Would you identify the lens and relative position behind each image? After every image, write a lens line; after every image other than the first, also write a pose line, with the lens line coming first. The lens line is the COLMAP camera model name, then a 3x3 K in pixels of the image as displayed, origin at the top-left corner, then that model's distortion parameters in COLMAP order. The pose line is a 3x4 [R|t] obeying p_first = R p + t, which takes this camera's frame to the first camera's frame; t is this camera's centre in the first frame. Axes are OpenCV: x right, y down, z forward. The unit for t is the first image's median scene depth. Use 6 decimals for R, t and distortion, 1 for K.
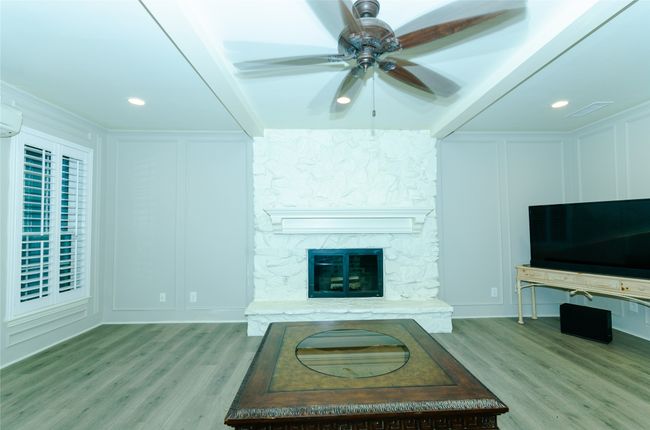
lens RADIAL K [[287.4, 0, 326.1], [0, 287.4, 214.2], [0, 0, 1]] dist [0.005871, -0.001526]
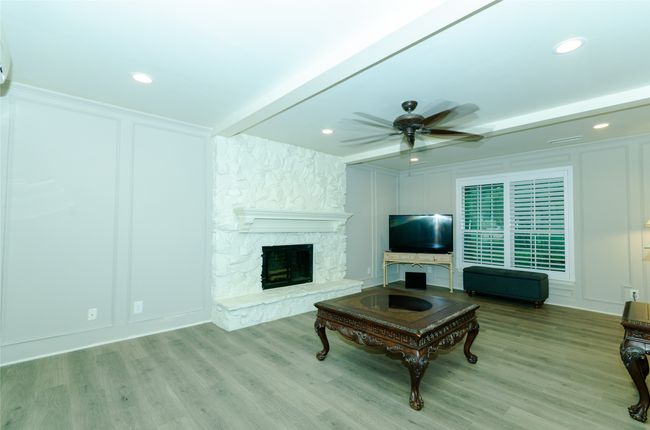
lens RADIAL K [[287.4, 0, 329.6], [0, 287.4, 217.5], [0, 0, 1]] dist [0.005871, -0.001526]
pose [[0.760550, 0.031299, 0.648525, -0.595872], [-0.040259, 0.999189, -0.001010, 0.000292], [-0.648030, -0.025341, 0.761193, -0.010325]]
